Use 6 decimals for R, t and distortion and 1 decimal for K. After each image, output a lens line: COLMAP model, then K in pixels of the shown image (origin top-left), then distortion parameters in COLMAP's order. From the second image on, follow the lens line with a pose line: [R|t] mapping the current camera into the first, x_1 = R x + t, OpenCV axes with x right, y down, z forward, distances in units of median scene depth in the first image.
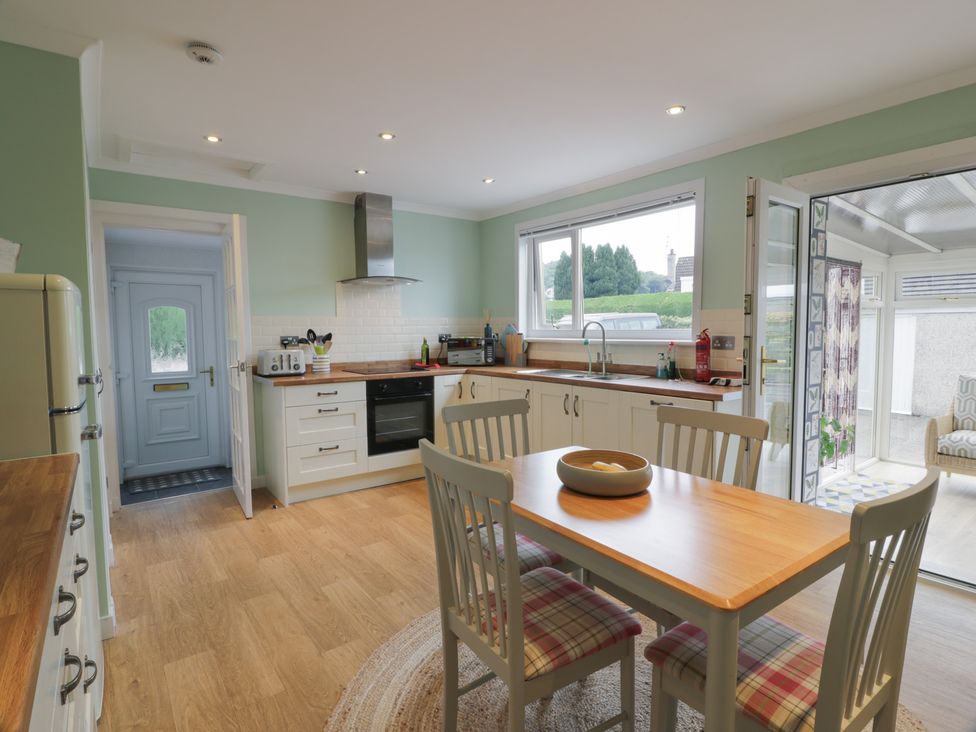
lens RADIAL K [[517.9, 0, 487.6], [0, 517.9, 365.8], [0, 0, 1]] dist [-0.007623, -0.009127]
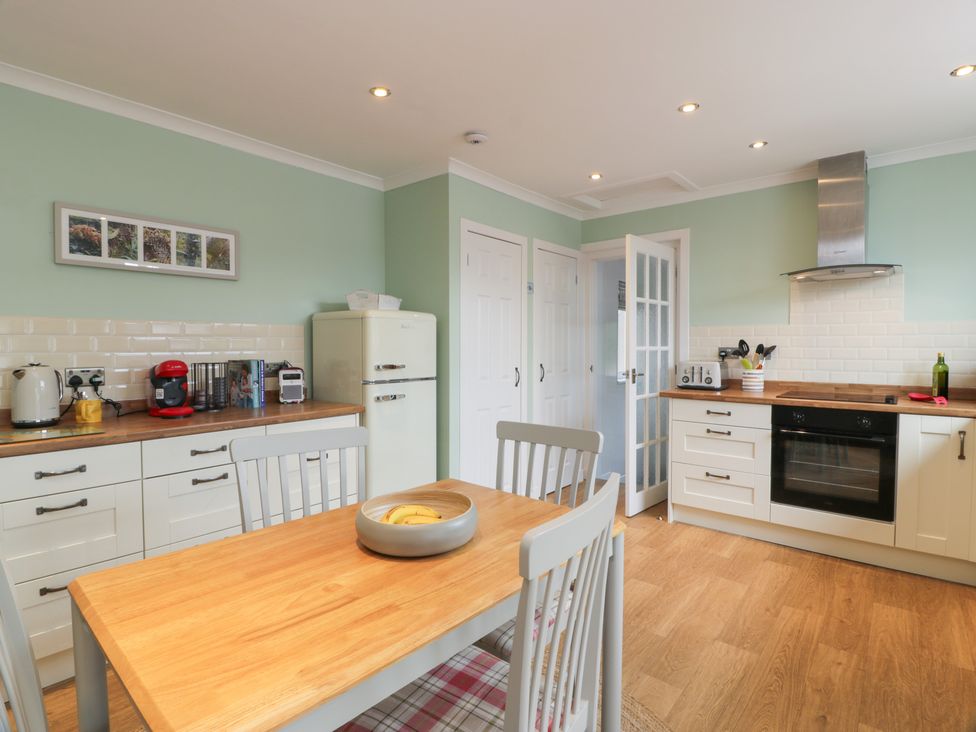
lens RADIAL K [[517.9, 0, 488.7], [0, 517.9, 366.2], [0, 0, 1]] dist [-0.007623, -0.009127]
pose [[0.211144, 0.047922, -0.976280, 0.449411], [-0.070437, 0.996947, 0.033703, -0.026849], [0.974914, 0.061650, 0.213875, 0.421442]]
